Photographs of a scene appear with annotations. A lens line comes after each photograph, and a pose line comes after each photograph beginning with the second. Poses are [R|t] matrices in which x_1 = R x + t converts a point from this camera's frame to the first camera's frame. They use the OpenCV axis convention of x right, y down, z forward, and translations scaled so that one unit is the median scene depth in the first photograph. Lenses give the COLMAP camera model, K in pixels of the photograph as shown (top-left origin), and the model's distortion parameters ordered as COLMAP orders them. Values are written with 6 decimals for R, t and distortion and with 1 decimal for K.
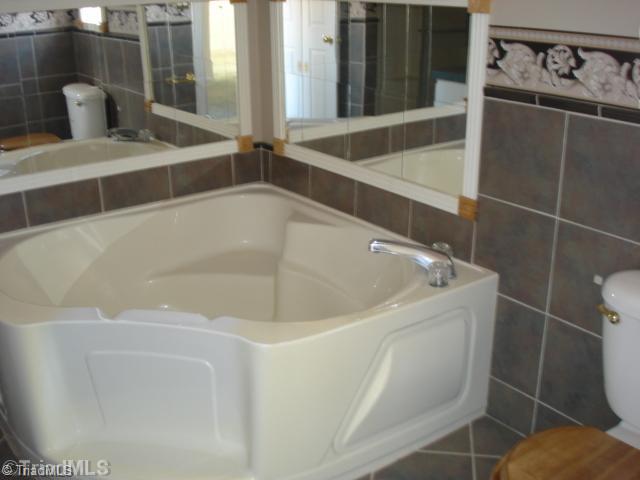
lens RADIAL K [[724.8, 0, 320.0], [0, 724.8, 240.0], [0, 0, 1]] dist [-0.084886, -0.014308]
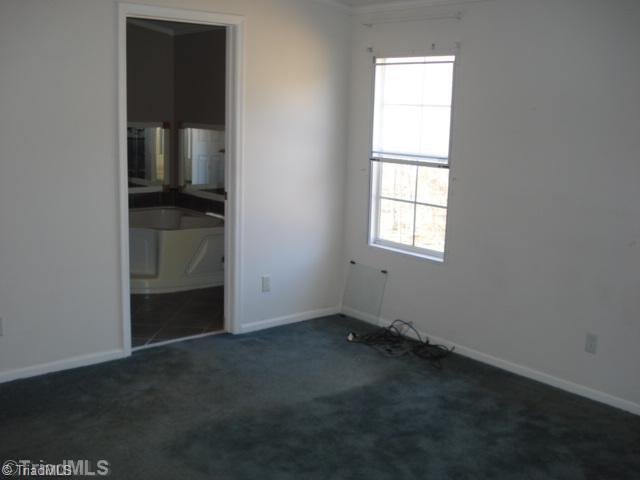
lens RADIAL K [[724.8, 0, 320.0], [0, 724.8, 240.0], [0, 0, 1]] dist [-0.084886, -0.014308]
pose [[0.997032, 0.025511, 0.072644, 0.225128], [-0.012704, 0.985087, -0.171585, 0.422942], [-0.075938, 0.170153, 0.982487, -1.285040]]
